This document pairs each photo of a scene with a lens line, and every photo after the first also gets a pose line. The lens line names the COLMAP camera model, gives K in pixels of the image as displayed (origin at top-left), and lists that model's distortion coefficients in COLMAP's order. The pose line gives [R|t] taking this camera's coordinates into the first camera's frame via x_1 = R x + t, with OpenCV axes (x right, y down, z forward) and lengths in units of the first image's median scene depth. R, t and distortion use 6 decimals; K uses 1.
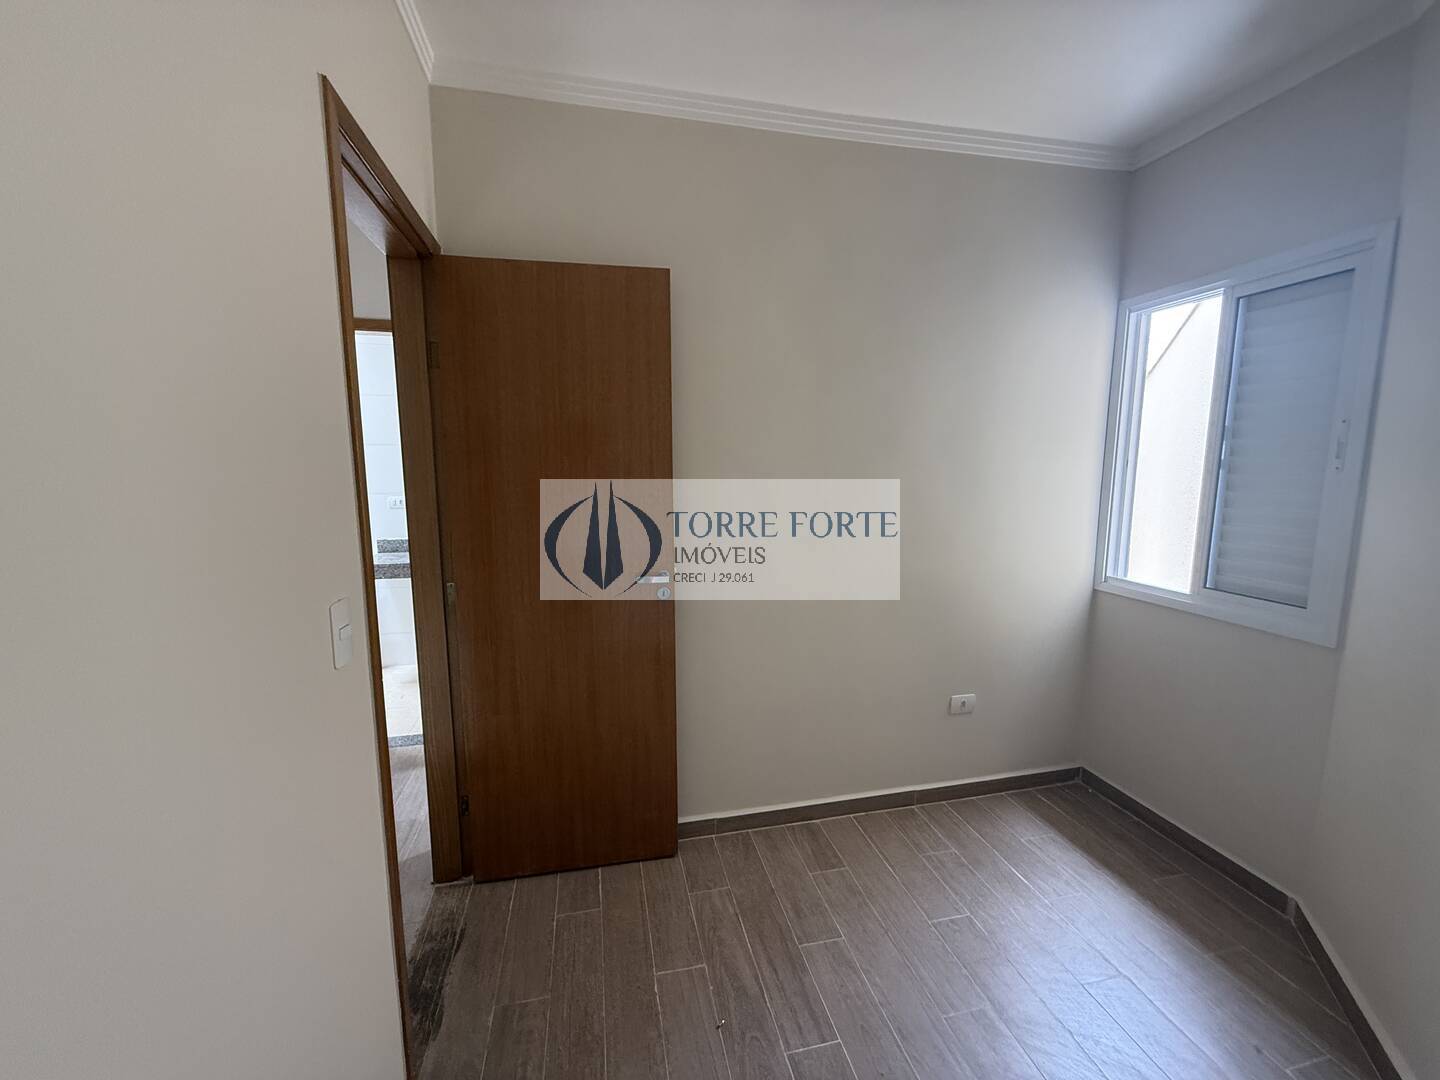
lens RADIAL K [[576.1, 0, 720.6], [0, 576.1, 538.2], [0, 0, 1]] dist [0.002571, -0.000076]
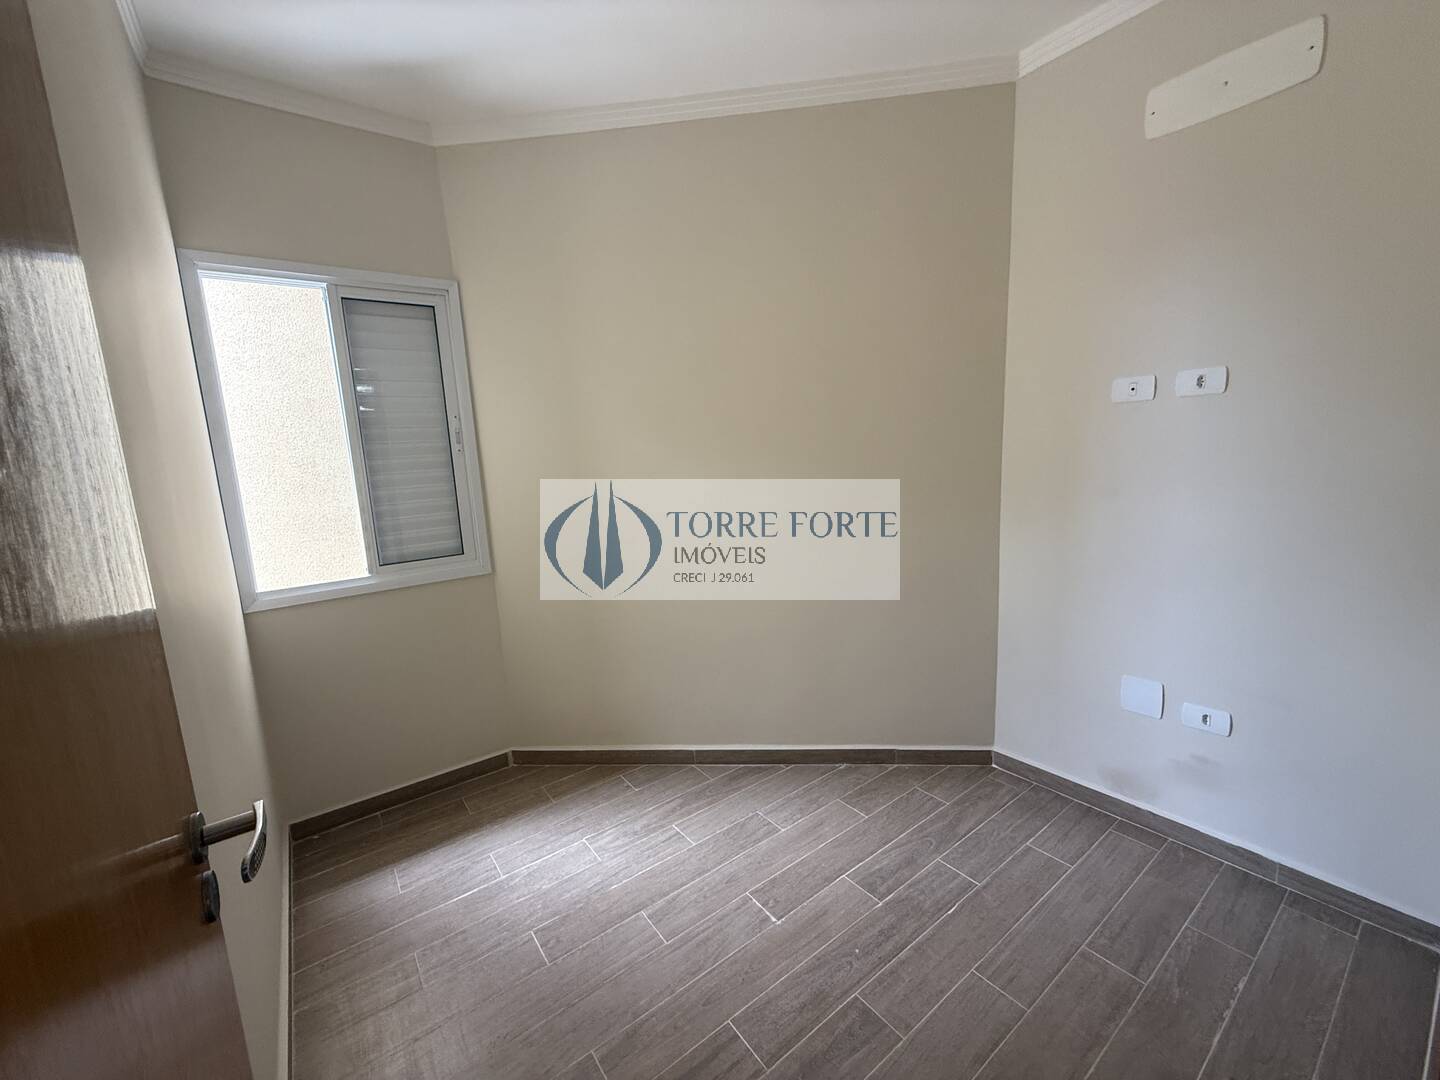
lens RADIAL K [[567.1, 0, 720.0], [0, 567.1, 540.0], [0, 0, 1]] dist [0.000715, 0.000010]
pose [[-0.396839, -0.120845, 0.909898, -0.427288], [0.175764, 0.962947, 0.204548, -0.075160], [-0.900903, 0.241100, -0.360895, 0.901310]]
